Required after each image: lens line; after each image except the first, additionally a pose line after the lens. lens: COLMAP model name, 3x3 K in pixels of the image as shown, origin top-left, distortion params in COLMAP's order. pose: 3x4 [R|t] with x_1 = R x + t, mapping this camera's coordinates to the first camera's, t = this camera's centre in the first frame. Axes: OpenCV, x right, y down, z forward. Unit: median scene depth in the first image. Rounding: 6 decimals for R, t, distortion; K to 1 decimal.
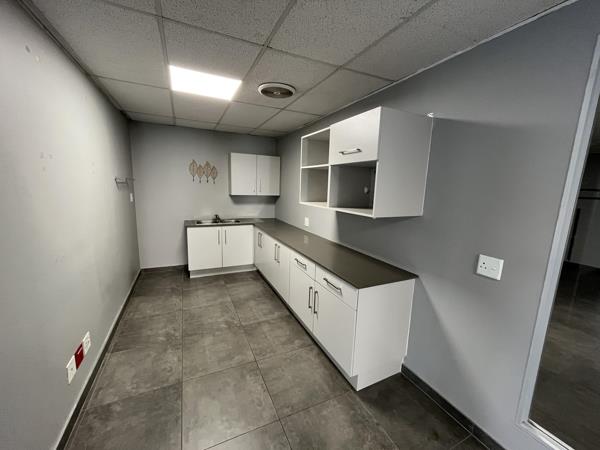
lens RADIAL K [[242.9, 0, 298.7], [0, 242.9, 225.5], [0, 0, 1]] dist [0.004338, -0.000172]
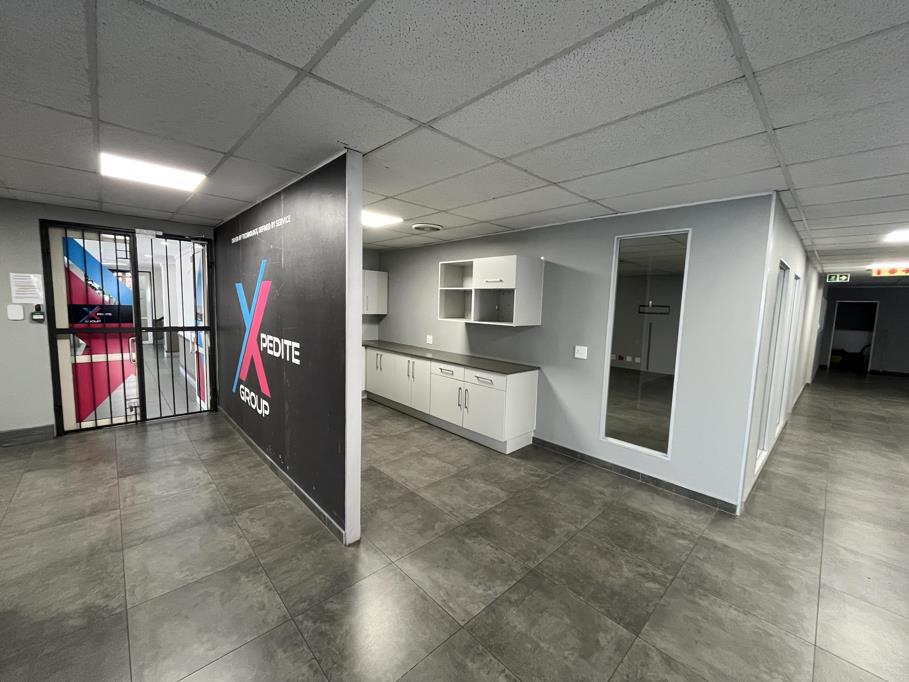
lens RADIAL K [[368.0, 0, 451.7], [0, 368.0, 339.5], [0, 0, 1]] dist [0.004338, -0.000172]
pose [[0.950589, -0.030669, 0.308932, -0.598960], [0.048092, 0.997643, -0.048938, 0.110492], [-0.306704, 0.061377, 0.949824, -0.809292]]
